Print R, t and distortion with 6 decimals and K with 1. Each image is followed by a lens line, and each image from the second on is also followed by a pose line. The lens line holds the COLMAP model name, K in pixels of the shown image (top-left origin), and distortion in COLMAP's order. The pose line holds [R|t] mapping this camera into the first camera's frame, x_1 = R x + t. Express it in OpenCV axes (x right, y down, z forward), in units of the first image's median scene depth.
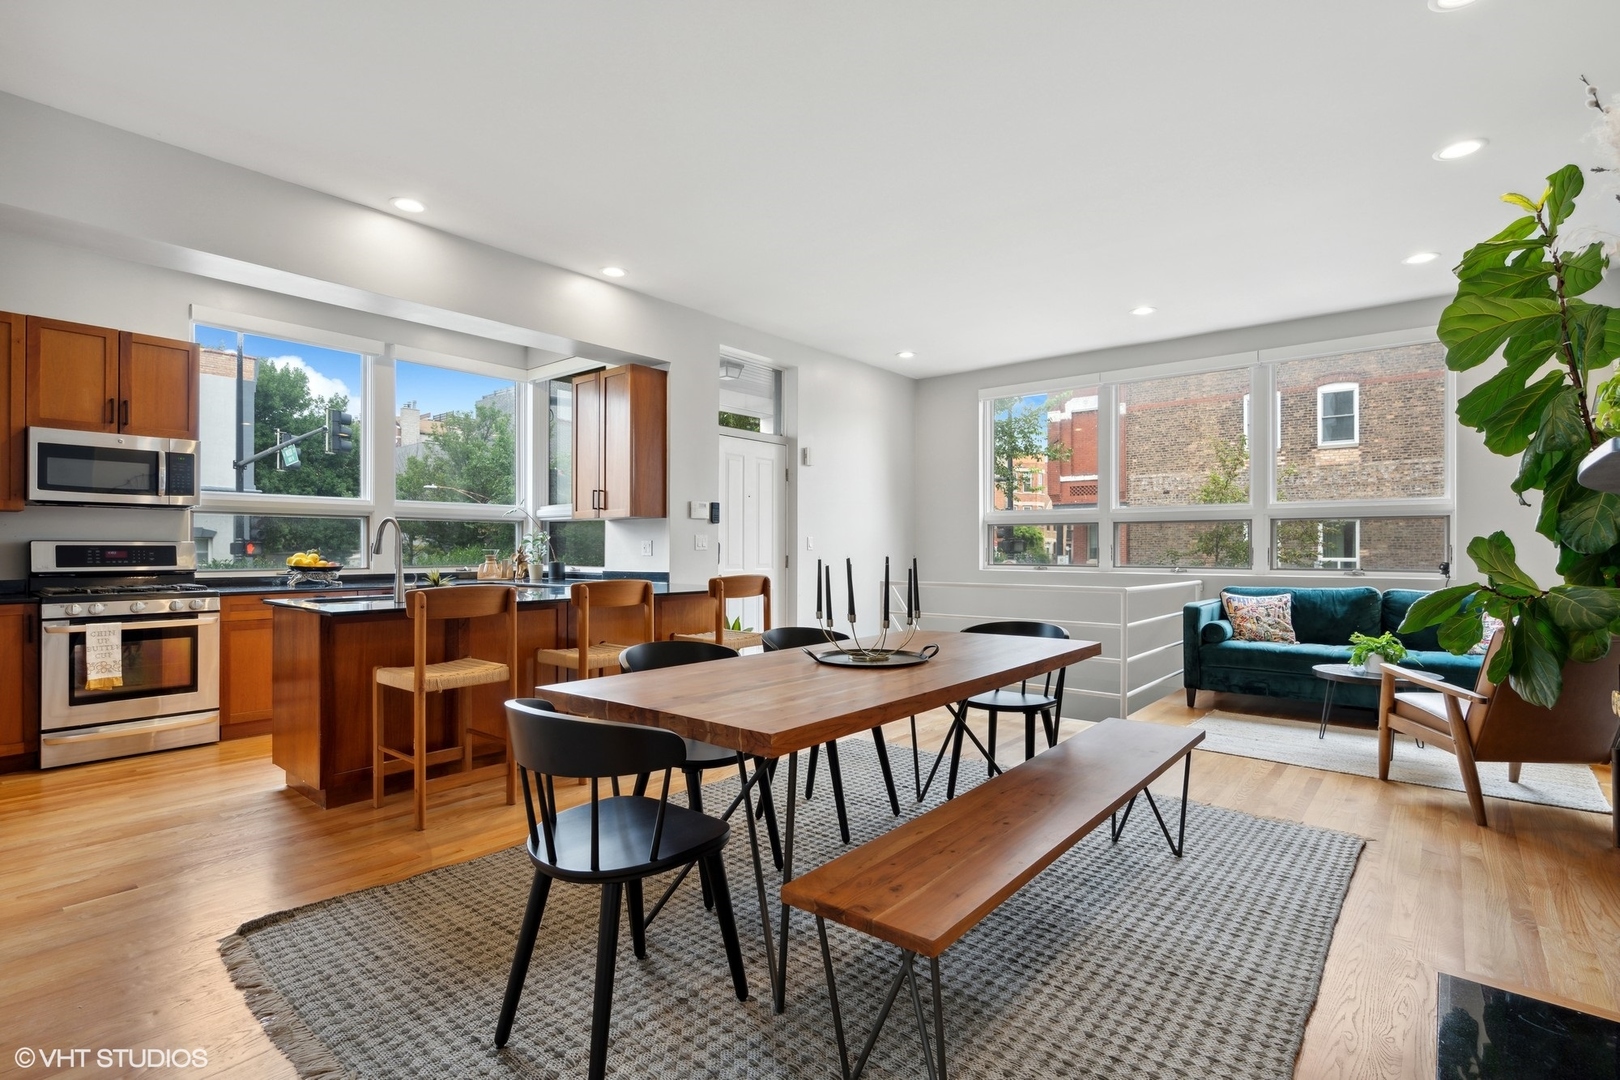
lens RADIAL K [[773.9, 0, 810.3], [0, 773.9, 544.7], [0, 0, 1]] dist [-0.005277, -0.000395]
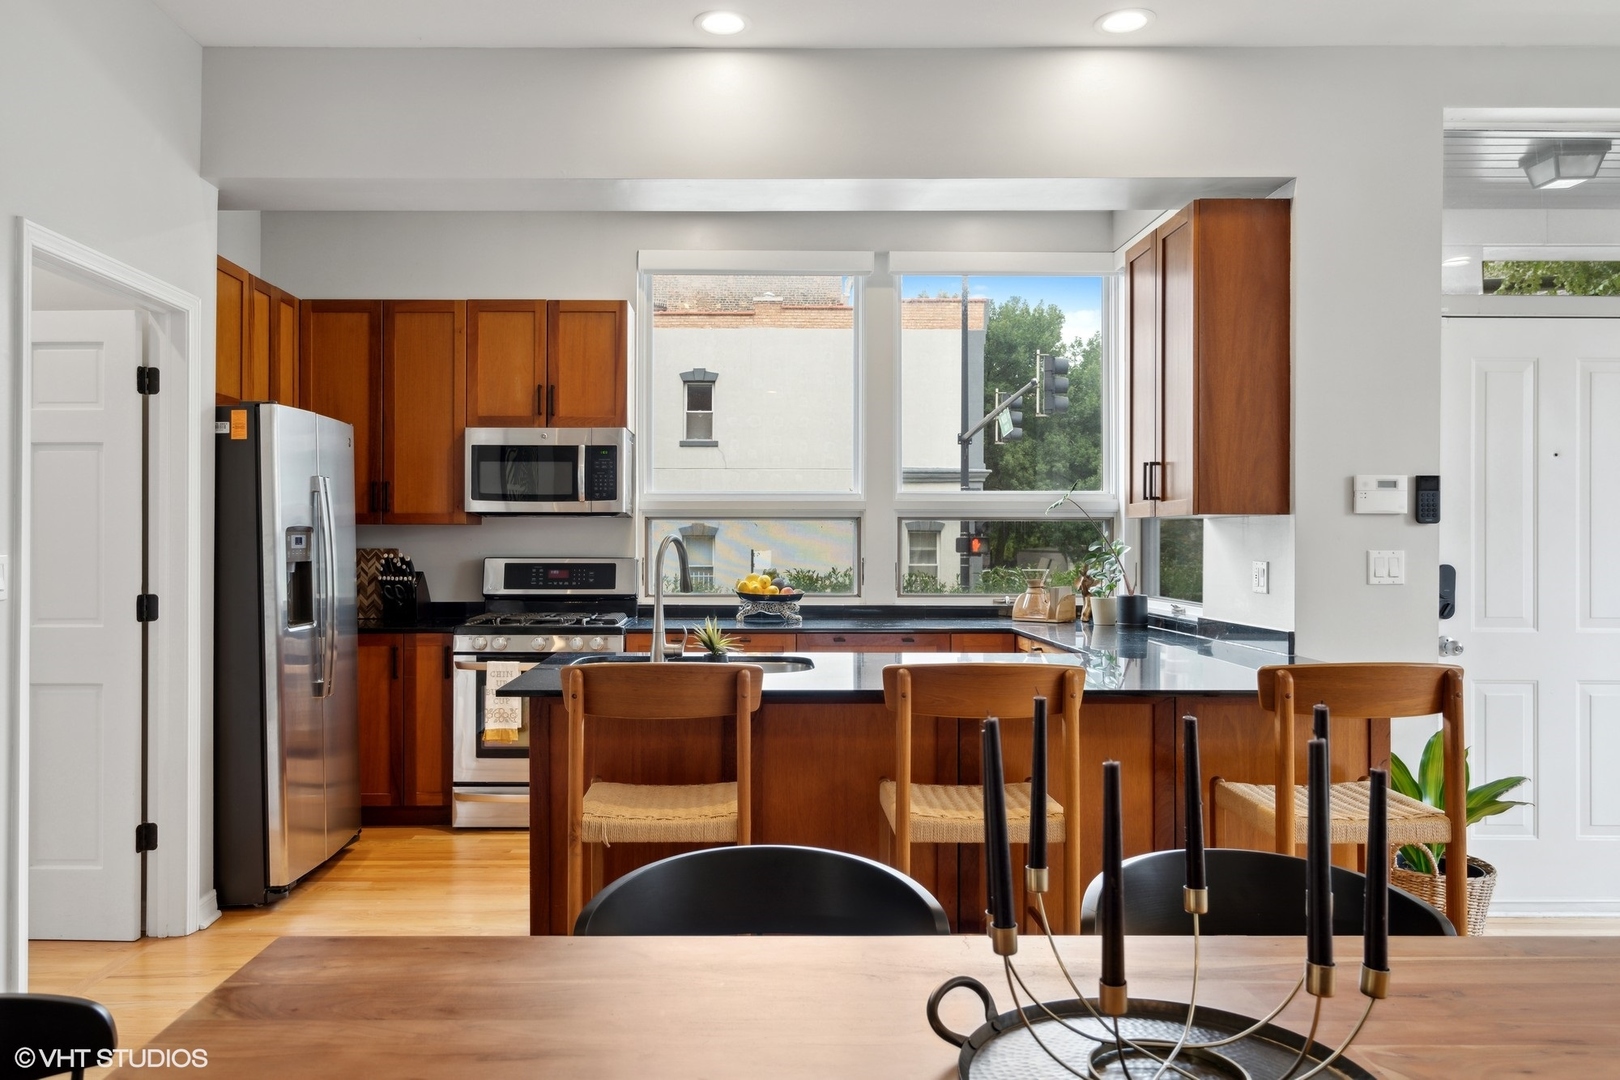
lens RADIAL K [[1142.8, 0, 812.6], [0, 1142.8, 528.0], [0, 0, 1]] dist [0.010716, 0.004284]
pose [[0.637087, -0.003676, -0.770783, 0.207754], [0.002961, 0.999993, -0.002322, -0.032932], [0.770786, -0.000803, 0.637093, 0.435071]]
